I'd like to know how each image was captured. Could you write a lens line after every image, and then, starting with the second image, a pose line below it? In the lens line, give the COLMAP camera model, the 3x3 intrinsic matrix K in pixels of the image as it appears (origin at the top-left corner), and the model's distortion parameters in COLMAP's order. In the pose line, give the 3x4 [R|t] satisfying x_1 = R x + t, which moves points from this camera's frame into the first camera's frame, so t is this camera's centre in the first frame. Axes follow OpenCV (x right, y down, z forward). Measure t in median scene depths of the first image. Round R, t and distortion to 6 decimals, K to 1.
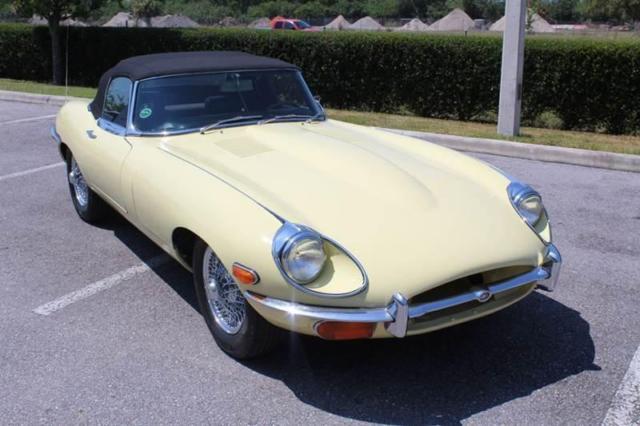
lens RADIAL K [[746.2, 0, 320.0], [0, 746.2, 213.0], [0, 0, 1]] dist [-0.069183, 0.028944]
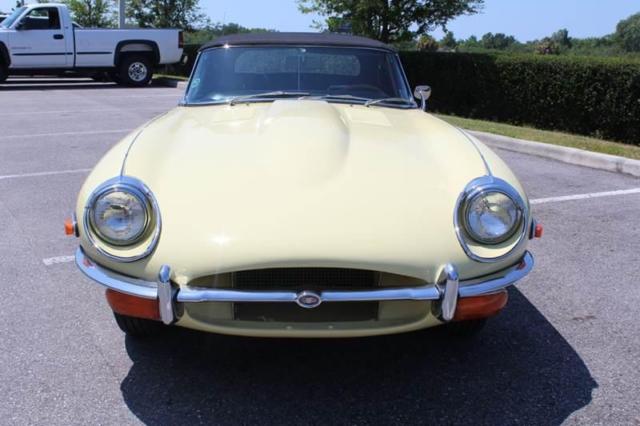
lens RADIAL K [[758.0, 0, 320.0], [0, 758.0, 213.0], [0, 0, 1]] dist [-0.052929, 0.033324]
pose [[0.864082, 0.122114, -0.488313, 0.369768], [-0.151550, 0.988226, -0.021044, 0.026015], [0.479994, 0.092187, 0.872415, 0.217561]]
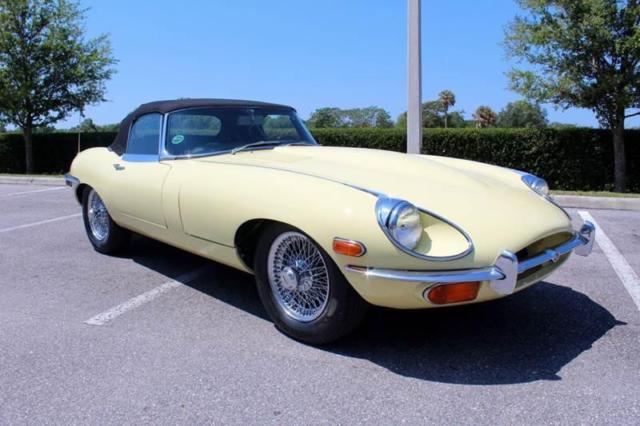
lens RADIAL K [[544.8, 0, 320.0], [0, 544.8, 213.0], [0, 0, 1]] dist [-0.158001, 0.139517]
pose [[0.980381, -0.041122, 0.192773, -0.170909], [0.064596, 0.991015, -0.117116, 0.073730], [-0.186225, 0.127270, 0.974229, 0.181896]]
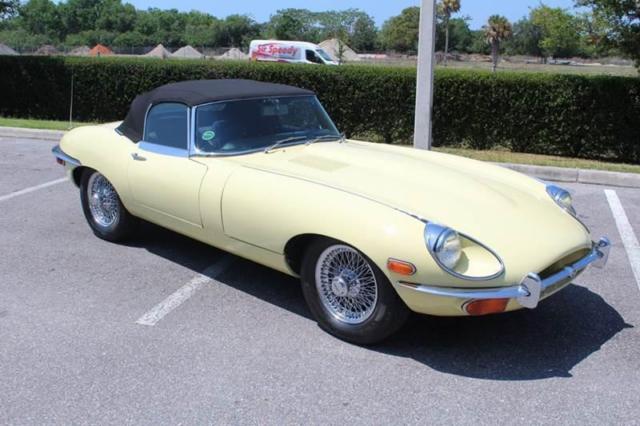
lens RADIAL K [[712.6, 0, 320.0], [0, 712.6, 213.0], [0, 0, 1]] dist [-0.093304, 0.045867]
pose [[0.967600, -0.043289, 0.248751, -0.312094], [0.049925, 0.998544, -0.020425, 0.007810], [-0.247504, 0.032182, 0.968352, -0.042092]]
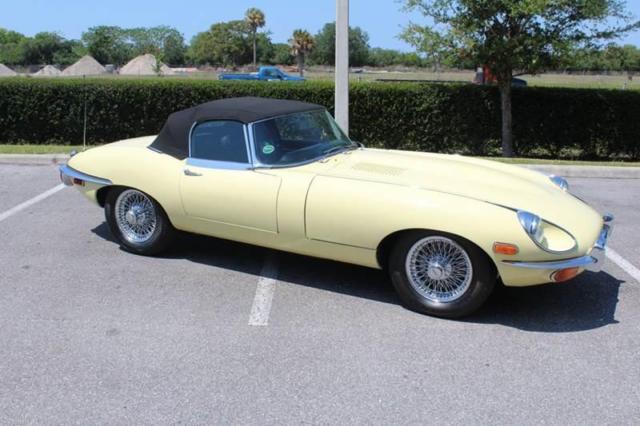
lens RADIAL K [[664.6, 0, 320.0], [0, 664.6, 213.0], [0, 0, 1]] dist [-0.094077, 0.036952]
pose [[0.858468, -0.112089, 0.500468, -0.650072], [0.128377, 0.991724, 0.001905, -0.022468], [-0.496540, 0.062613, 0.865753, 0.038014]]
